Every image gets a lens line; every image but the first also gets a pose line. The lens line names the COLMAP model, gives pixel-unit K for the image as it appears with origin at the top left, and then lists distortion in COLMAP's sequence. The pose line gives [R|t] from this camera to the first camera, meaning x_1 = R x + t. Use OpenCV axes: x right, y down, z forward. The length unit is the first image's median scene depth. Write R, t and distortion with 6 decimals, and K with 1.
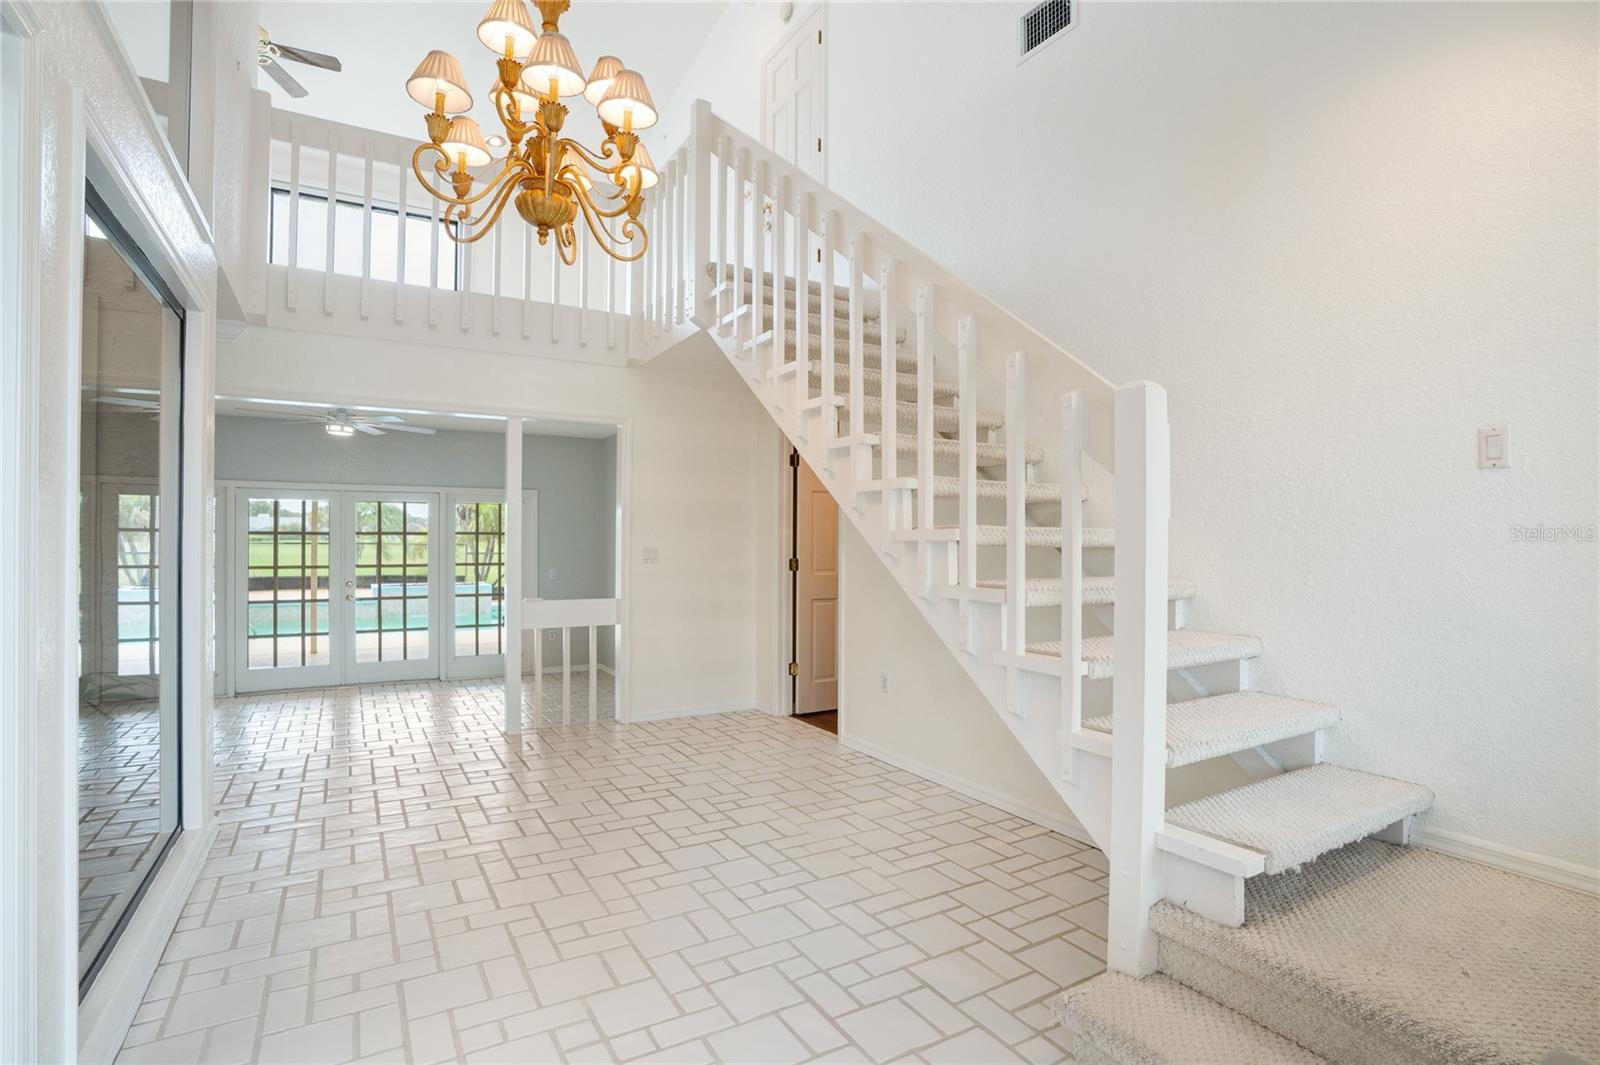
lens RADIAL K [[762.9, 0, 820.6], [0, 762.9, 539.6], [0, 0, 1]] dist [-0.086557, 0.045018]
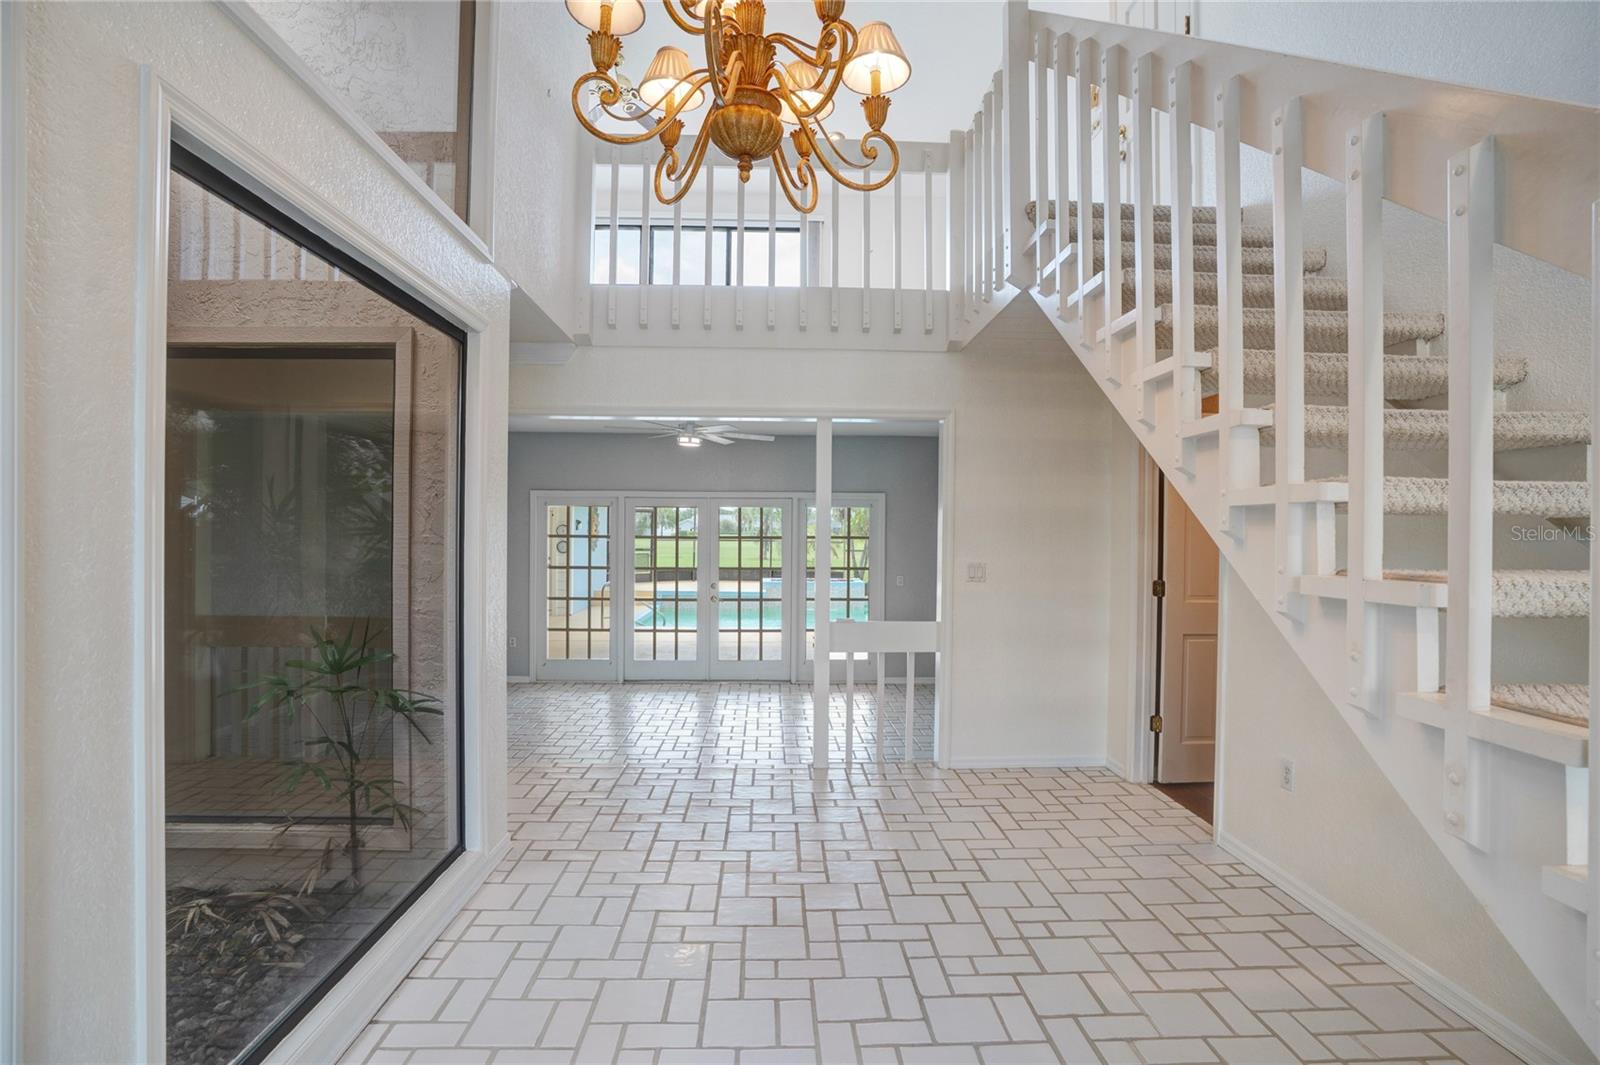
lens RADIAL K [[762.9, 0, 820.6], [0, 762.9, 539.6], [0, 0, 1]] dist [-0.086557, 0.045018]
pose [[0.881723, 0.005566, -0.471735, 0.029825], [-0.002956, 0.999976, 0.006274, -0.028869], [0.471758, -0.004137, 0.881718, 0.241527]]
